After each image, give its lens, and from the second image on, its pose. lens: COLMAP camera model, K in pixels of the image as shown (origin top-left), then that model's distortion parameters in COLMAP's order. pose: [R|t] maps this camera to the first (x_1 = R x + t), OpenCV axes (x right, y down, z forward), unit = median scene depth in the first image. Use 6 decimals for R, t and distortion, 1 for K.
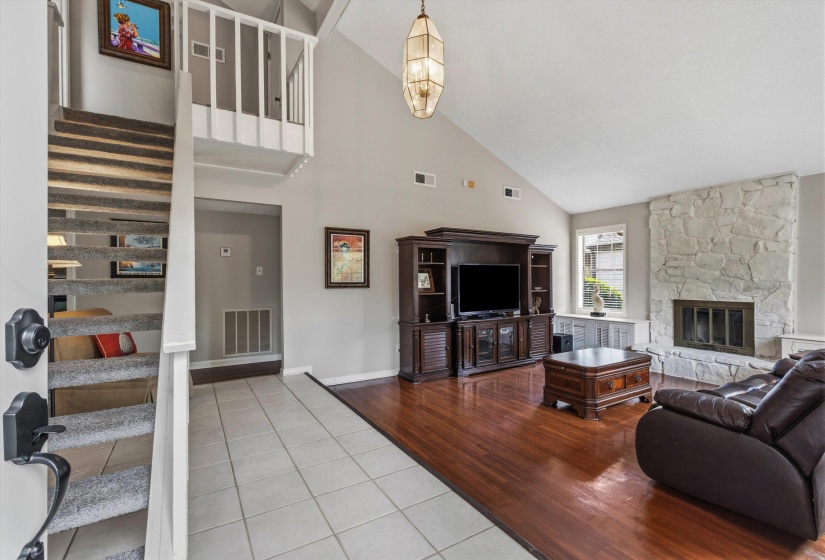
lens RADIAL K [[376.7, 0, 413.4], [0, 376.7, 281.8], [0, 0, 1]] dist [0.000356, 0.000117]
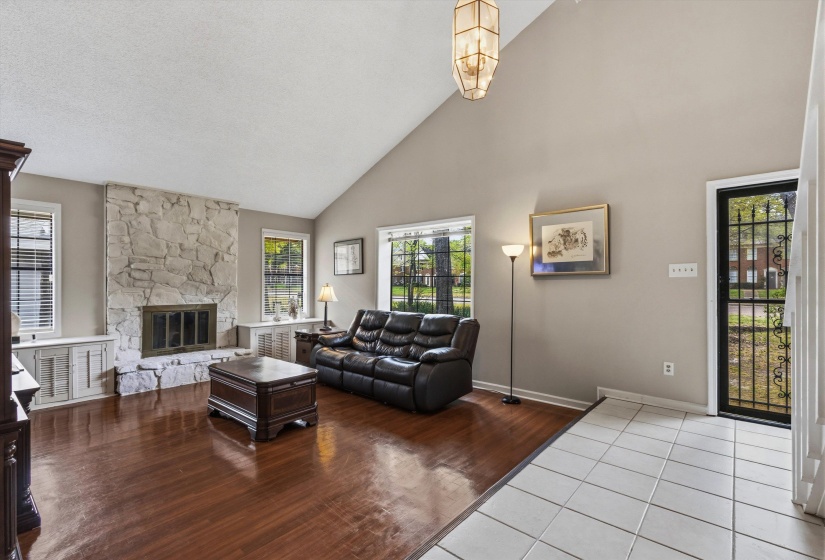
lens RADIAL K [[376.7, 0, 412.5], [0, 376.7, 280.2], [0, 0, 1]] dist [0.000356, 0.000117]
pose [[-0.324018, 0.012523, 0.945968, -0.395936], [0.003418, 0.999921, -0.012066, -0.001544], [-0.946045, -0.000676, -0.324035, 0.751199]]
